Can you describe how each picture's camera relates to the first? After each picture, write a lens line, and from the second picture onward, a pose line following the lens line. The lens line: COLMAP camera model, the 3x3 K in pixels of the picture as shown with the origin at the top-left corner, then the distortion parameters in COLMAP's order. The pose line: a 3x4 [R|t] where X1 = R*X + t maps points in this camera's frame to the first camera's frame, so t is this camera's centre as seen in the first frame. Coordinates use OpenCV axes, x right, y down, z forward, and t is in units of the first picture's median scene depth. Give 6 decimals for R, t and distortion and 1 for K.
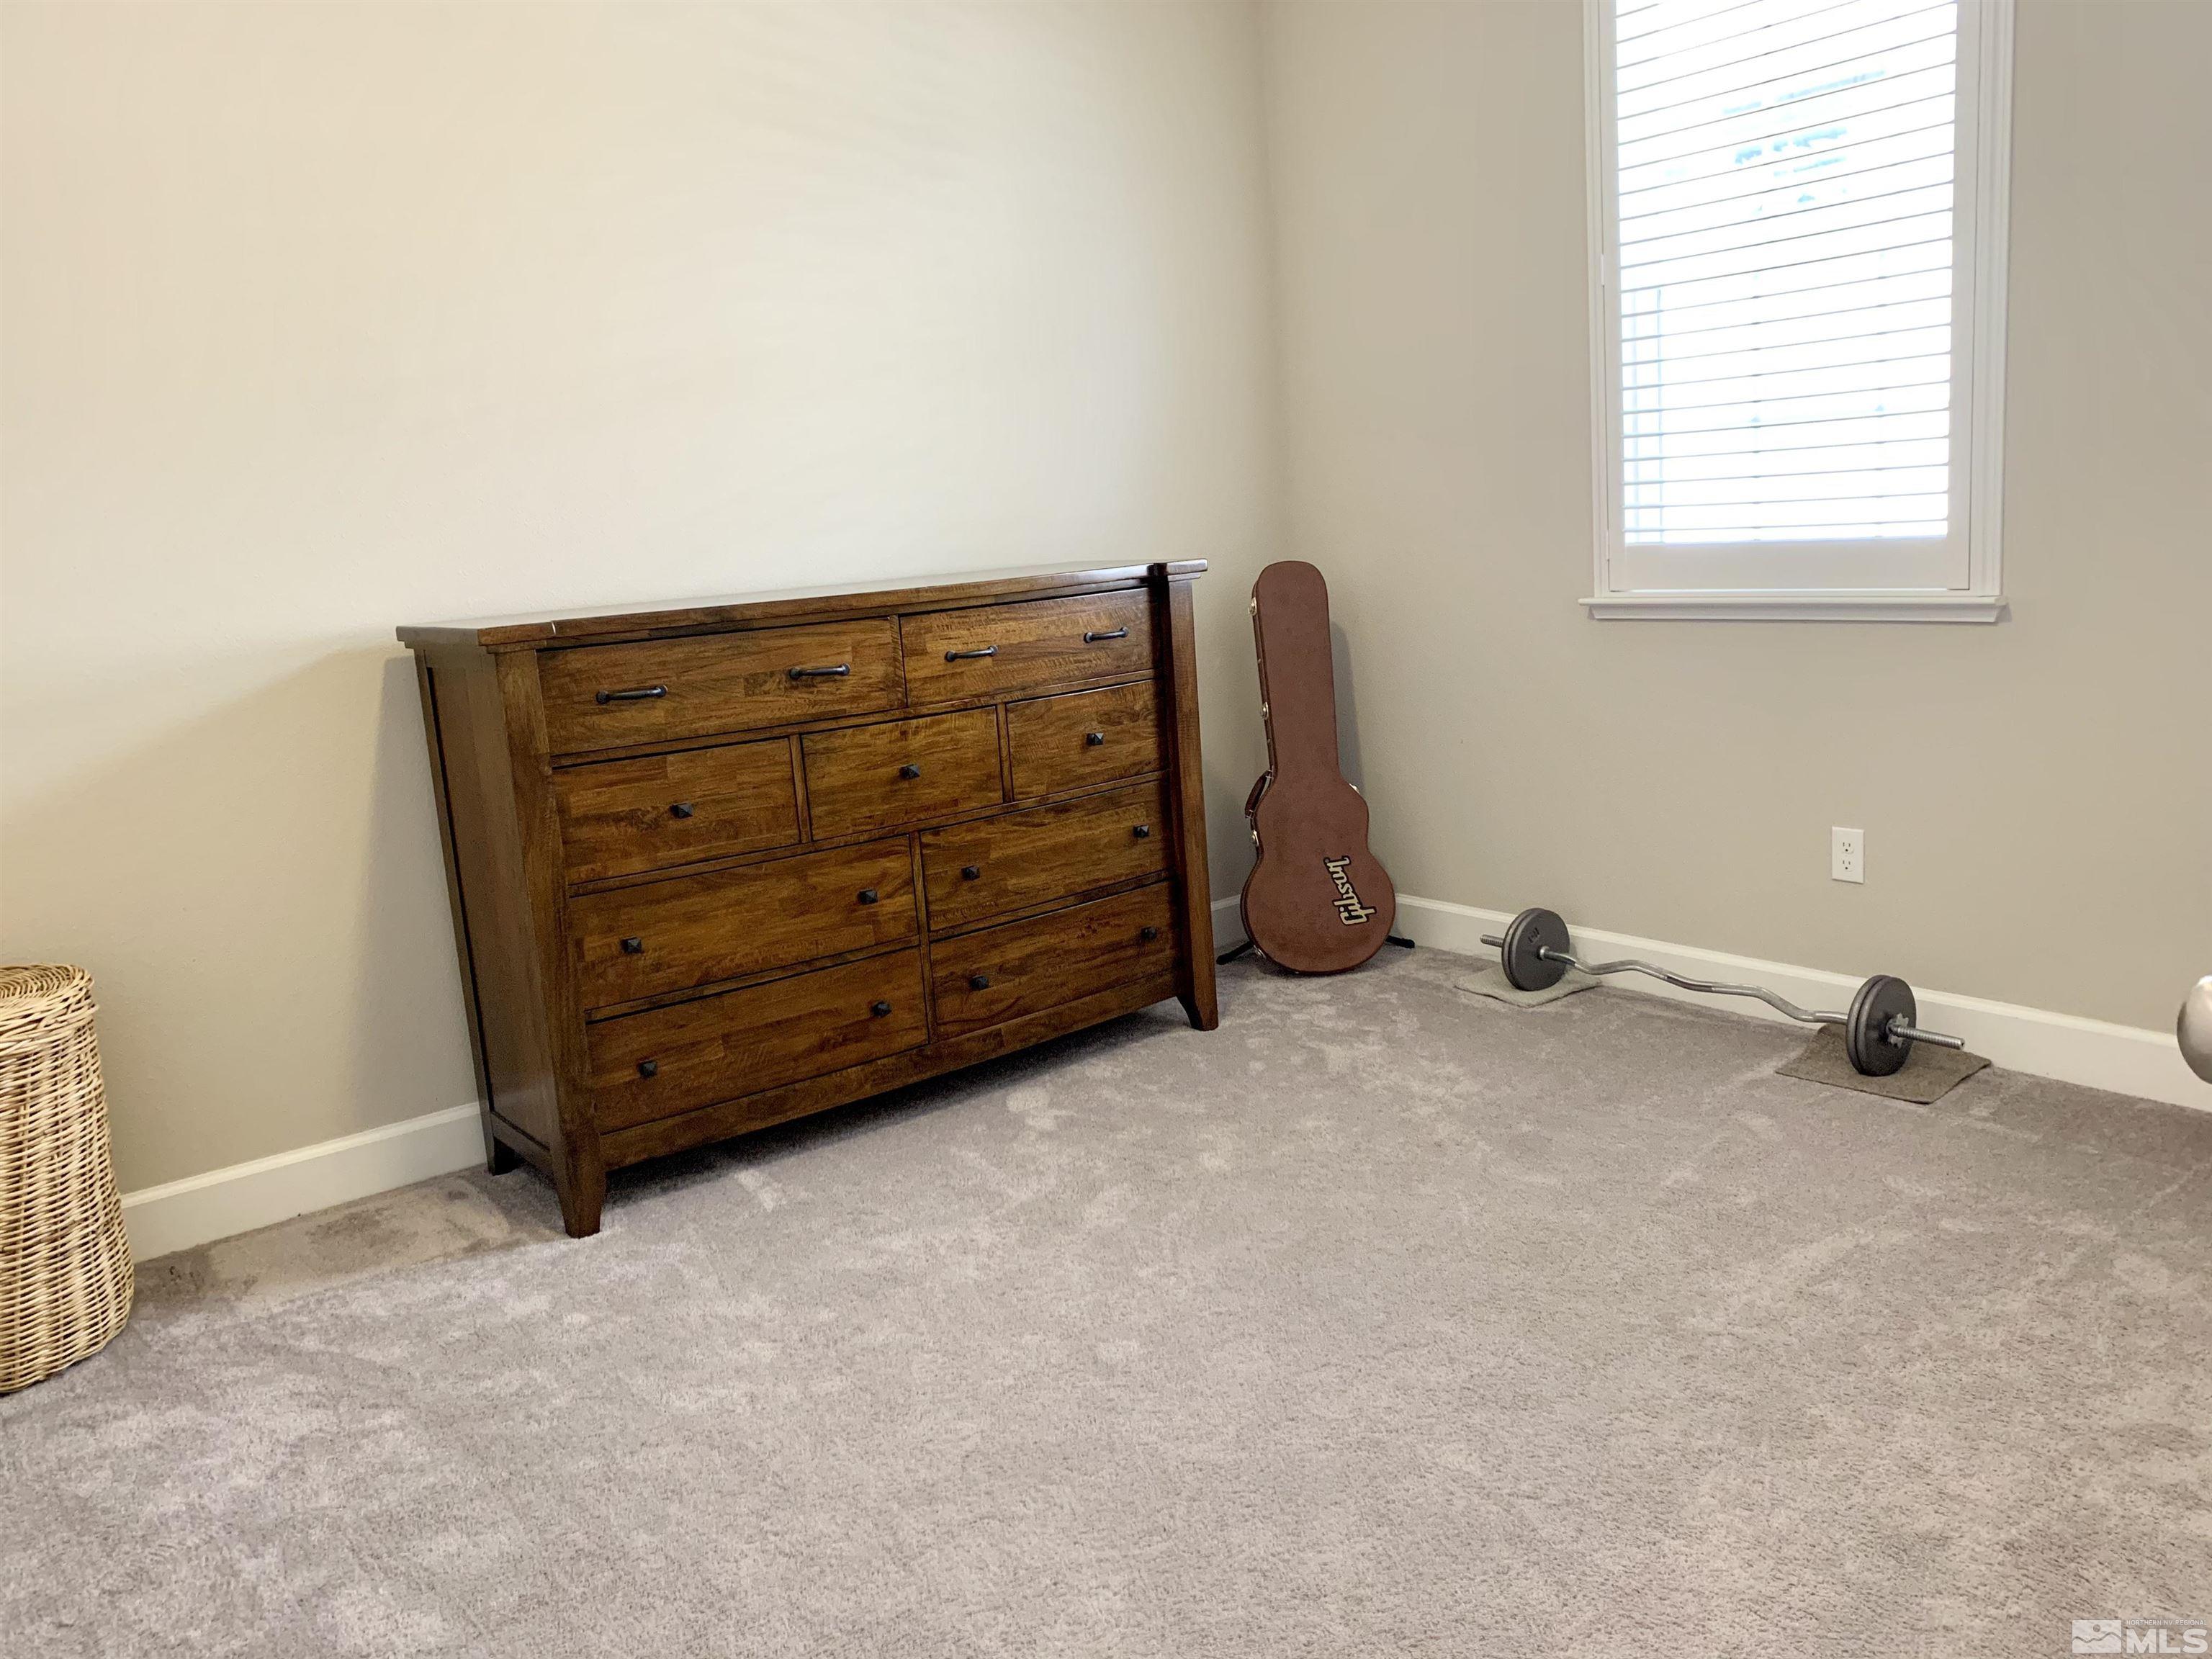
lens RADIAL K [[1696.3, 0, 1106.0], [0, 1696.3, 829.5], [0, 0, 1]] dist [0.004406, 0.002223]
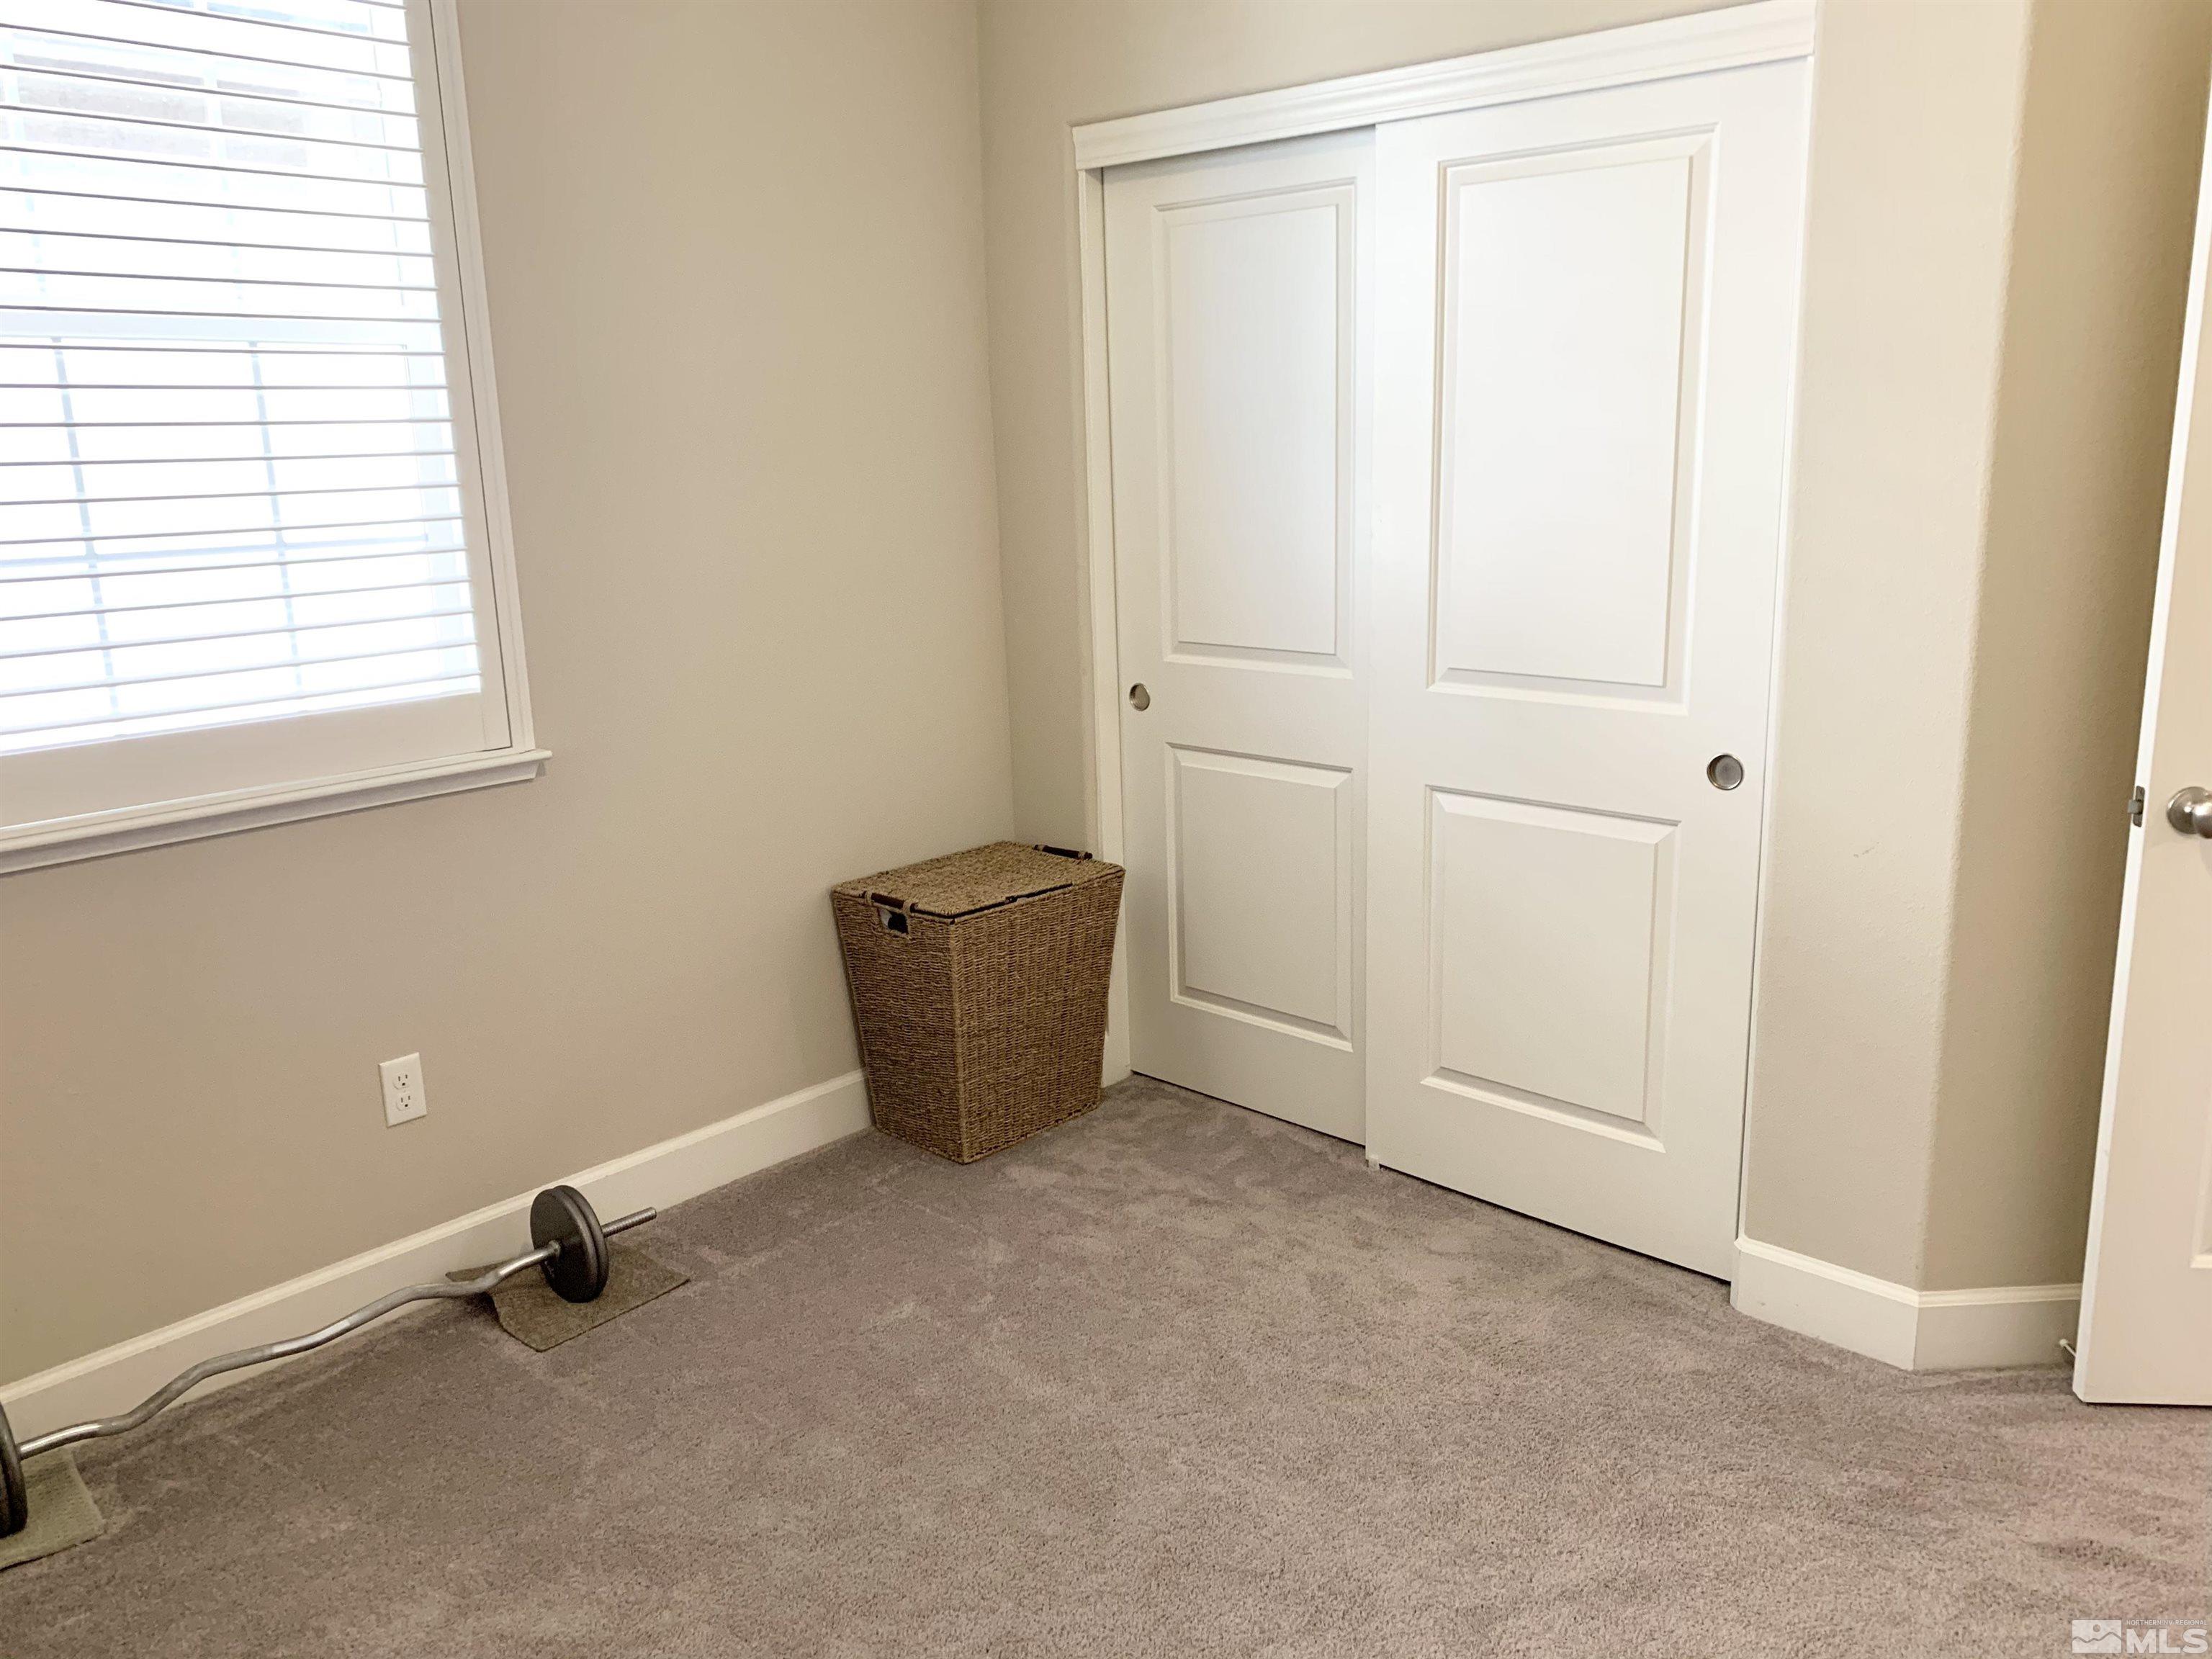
lens RADIAL K [[1696.3, 0, 1106.0], [0, 1696.3, 829.5], [0, 0, 1]] dist [0.004406, 0.002223]
pose [[-0.165987, -0.146894, 0.975126, -0.418146], [0.224986, 0.957122, 0.182479, -0.188771], [-0.960120, 0.249679, -0.125820, 0.803972]]
